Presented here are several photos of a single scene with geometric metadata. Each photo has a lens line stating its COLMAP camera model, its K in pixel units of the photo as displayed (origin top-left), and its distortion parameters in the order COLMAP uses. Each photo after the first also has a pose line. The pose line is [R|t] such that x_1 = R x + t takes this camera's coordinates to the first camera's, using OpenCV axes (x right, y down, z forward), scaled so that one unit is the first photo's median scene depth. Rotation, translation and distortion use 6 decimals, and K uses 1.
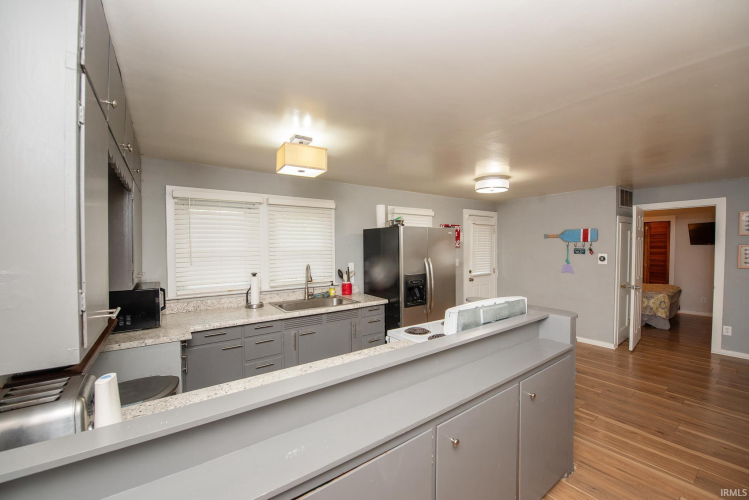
lens RADIAL K [[302.8, 0, 374.5], [0, 302.8, 250.0], [0, 0, 1]] dist [-0.012960, 0.000090]
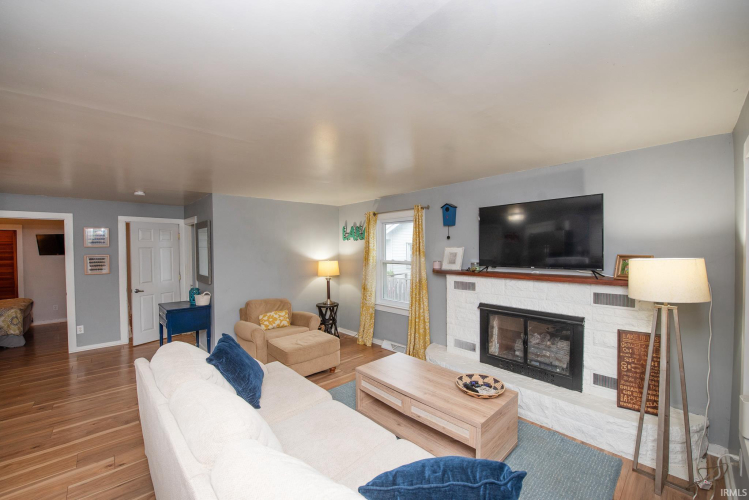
lens RADIAL K [[297.2, 0, 371.3], [0, 297.2, 252.5], [0, 0, 1]] dist [-0.021715, -0.000197]
pose [[-0.106986, -0.007228, 0.994234, -0.049600], [0.031919, 0.999433, 0.010701, -0.003728], [-0.993748, 0.032879, -0.106695, -0.013207]]
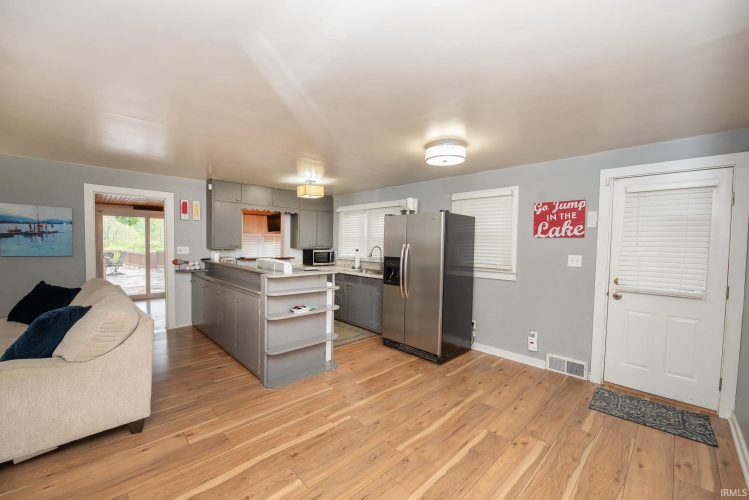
lens RADIAL K [[297.2, 0, 371.3], [0, 297.2, 252.5], [0, 0, 1]] dist [-0.021715, -0.000197]
pose [[0.127450, 0.038351, -0.991103, 0.897719], [-0.035673, 0.998783, 0.034061, 0.019729], [0.991203, 0.031014, 0.128663, 0.560041]]
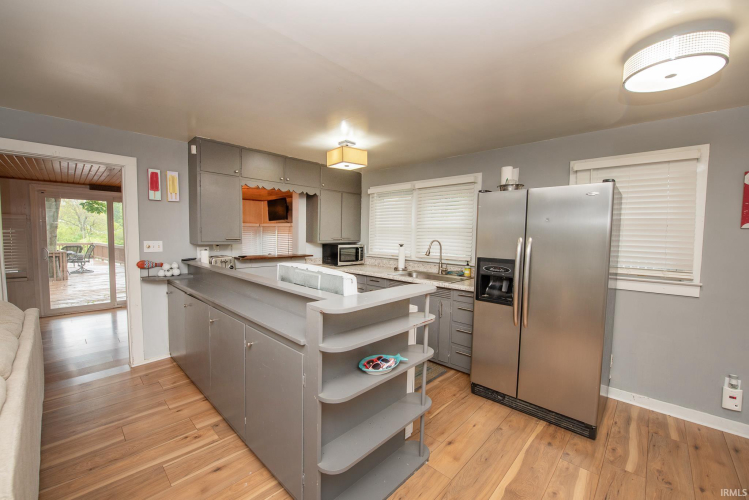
lens RADIAL K [[297.2, 0, 371.3], [0, 297.2, 252.5], [0, 0, 1]] dist [-0.021715, -0.000197]
pose [[0.166569, 0.066417, -0.983790, 0.559012], [-0.035998, 0.997473, 0.061246, 0.024059], [0.985372, 0.025213, 0.168539, 0.427625]]
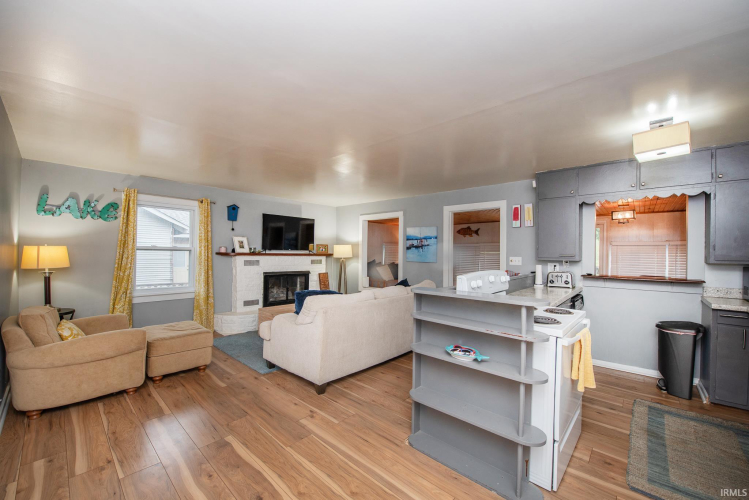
lens RADIAL K [[297.2, 0, 371.3], [0, 297.2, 252.5], [0, 0, 1]] dist [-0.021715, -0.000197]
pose [[-0.982230, -0.006029, -0.187582, 0.433725], [-0.010312, 0.999708, 0.021868, 0.027395], [0.187396, 0.023413, -0.982005, 0.859927]]
